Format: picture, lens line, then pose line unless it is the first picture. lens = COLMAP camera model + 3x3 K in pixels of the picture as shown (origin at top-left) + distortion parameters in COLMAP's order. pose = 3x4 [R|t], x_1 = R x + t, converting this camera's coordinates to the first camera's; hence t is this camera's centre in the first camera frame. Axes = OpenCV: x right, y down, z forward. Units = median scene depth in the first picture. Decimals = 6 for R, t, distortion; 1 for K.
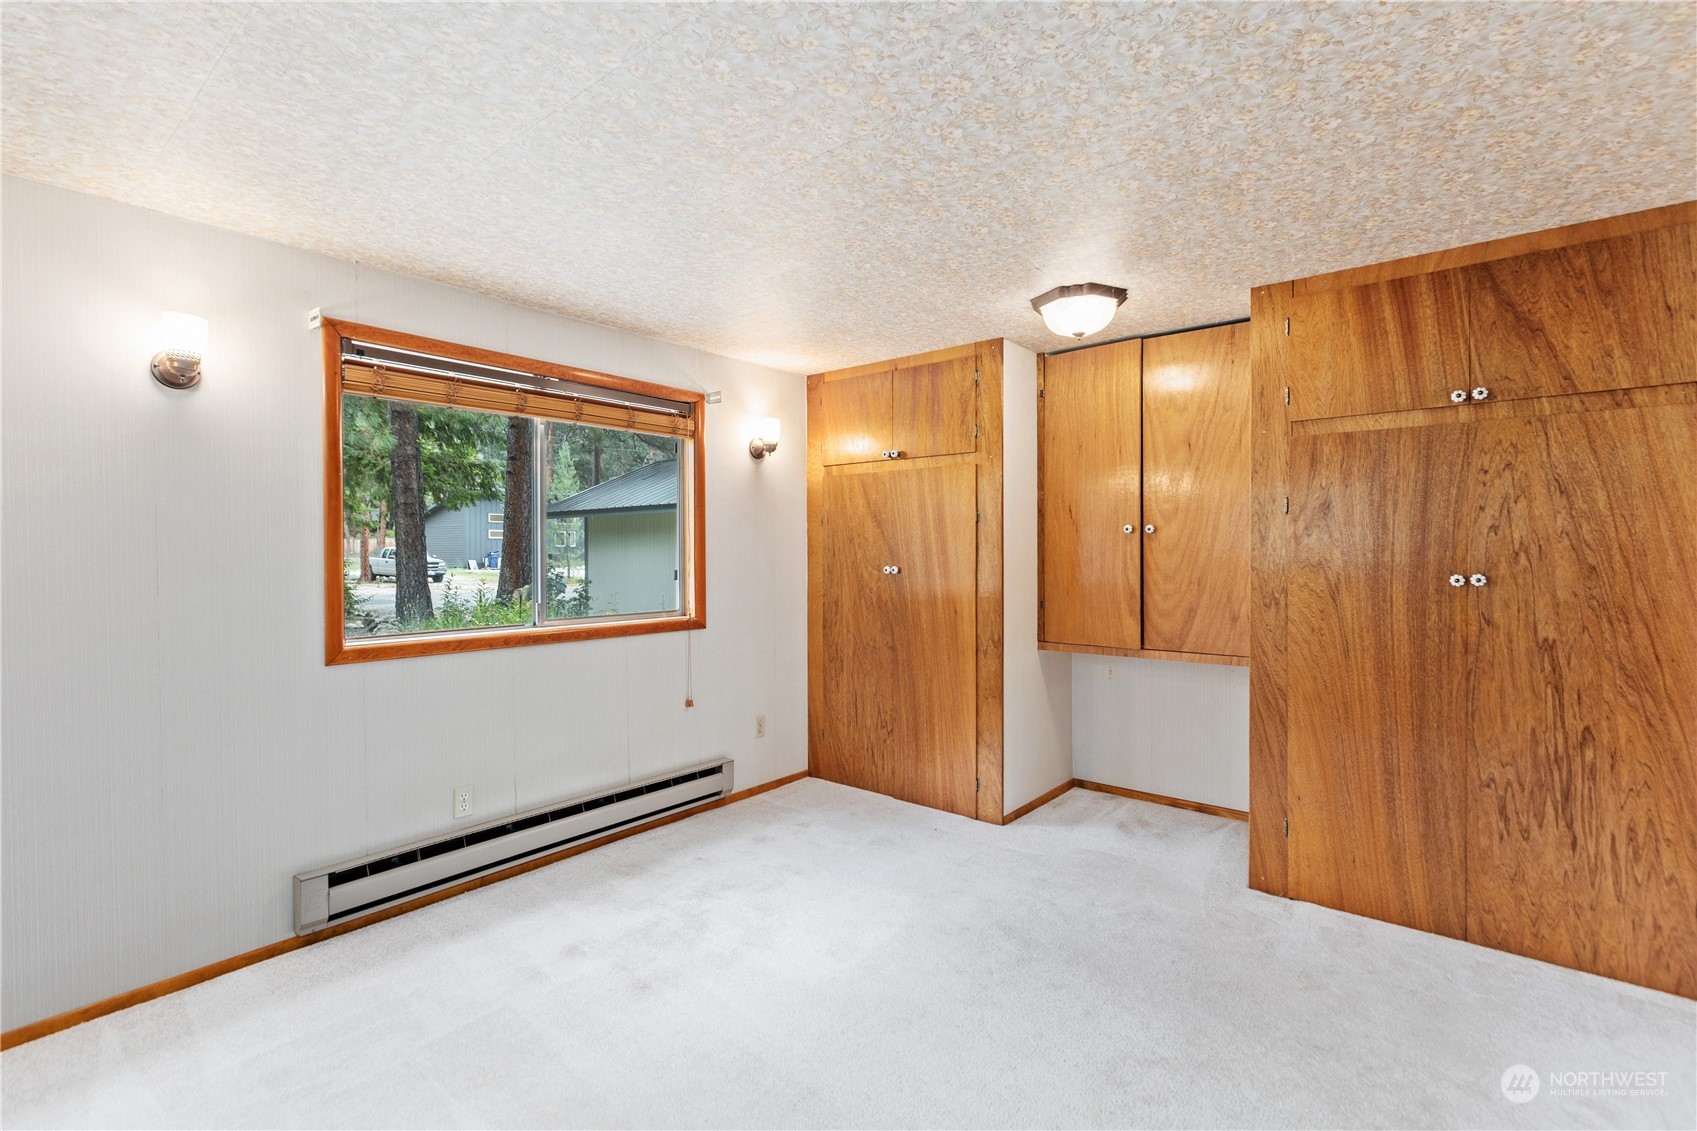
lens RADIAL K [[770.0, 0, 846.3], [0, 770.0, 548.4], [0, 0, 1]] dist [0.001063, -0.000149]
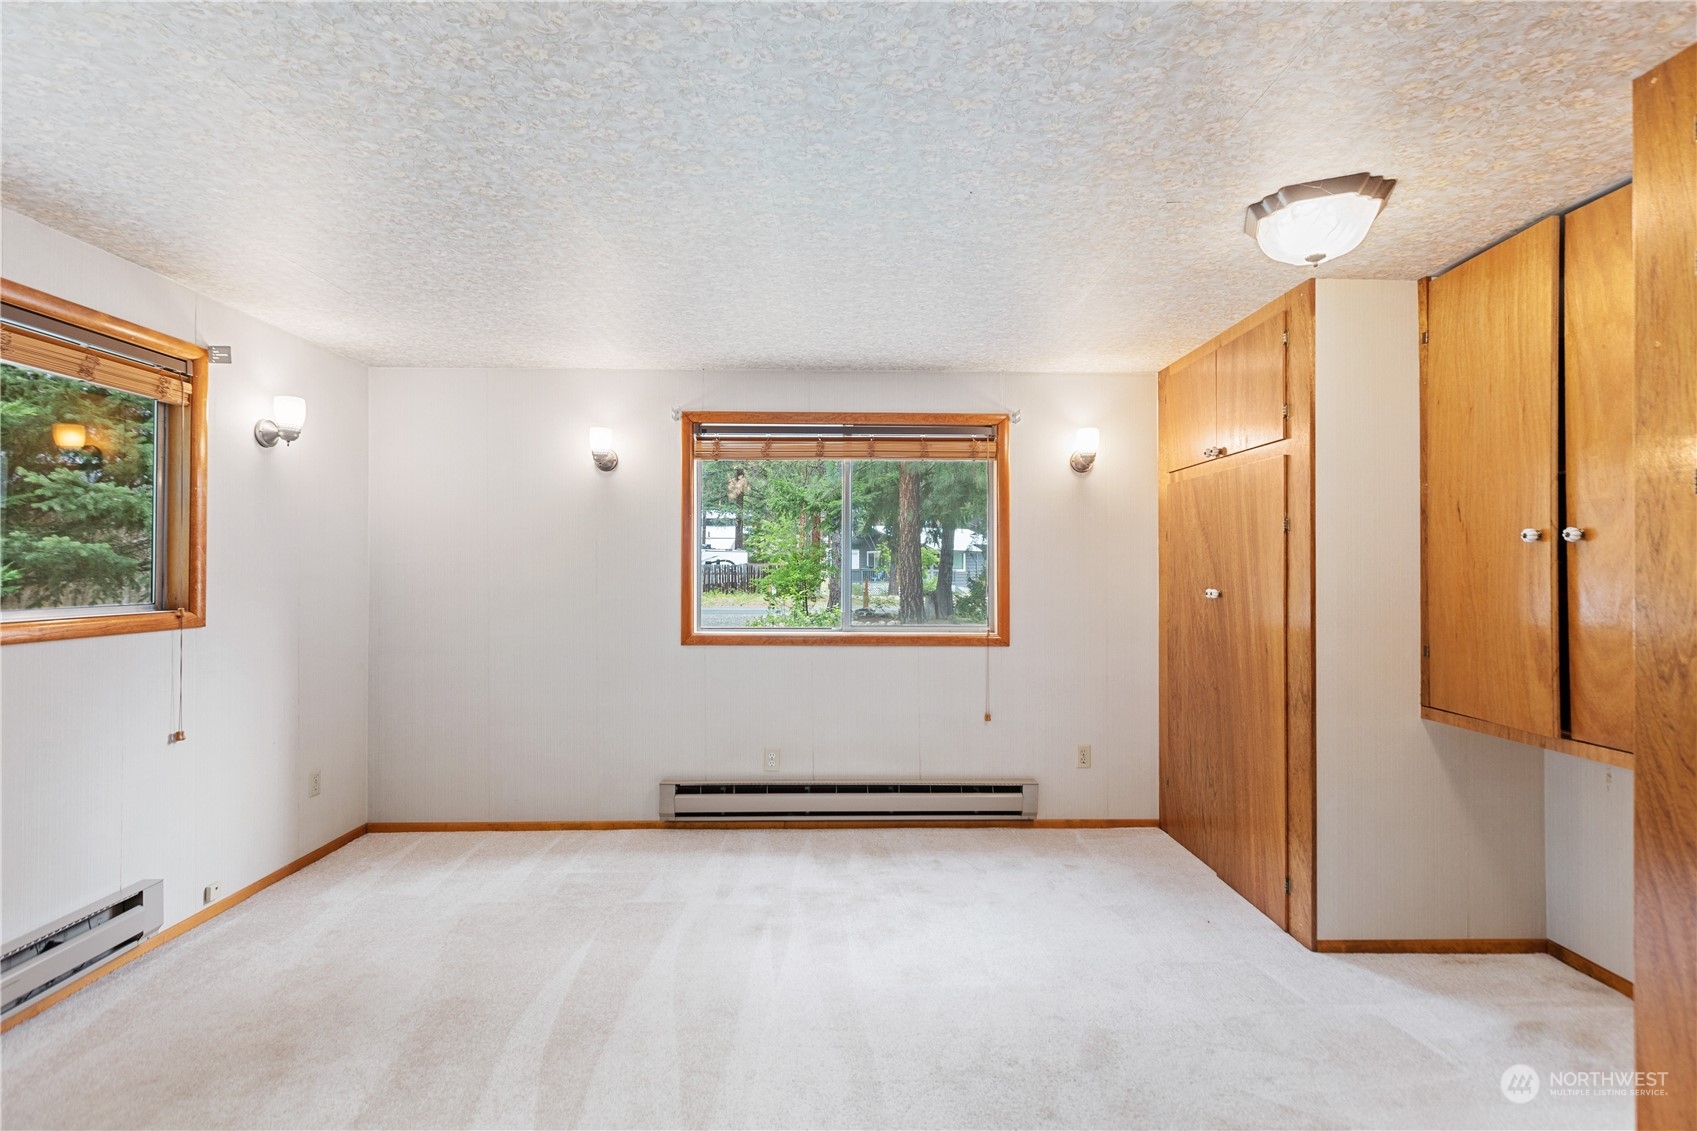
lens RADIAL K [[759.5, 0, 849.1], [0, 759.5, 557.4], [0, 0, 1]] dist [0.001443, 0.000224]
pose [[0.654941, -0.007959, -0.755638, 0.449715], [-0.003107, 0.999908, -0.013224, 0.001572], [0.755673, 0.011009, 0.654856, 0.196236]]
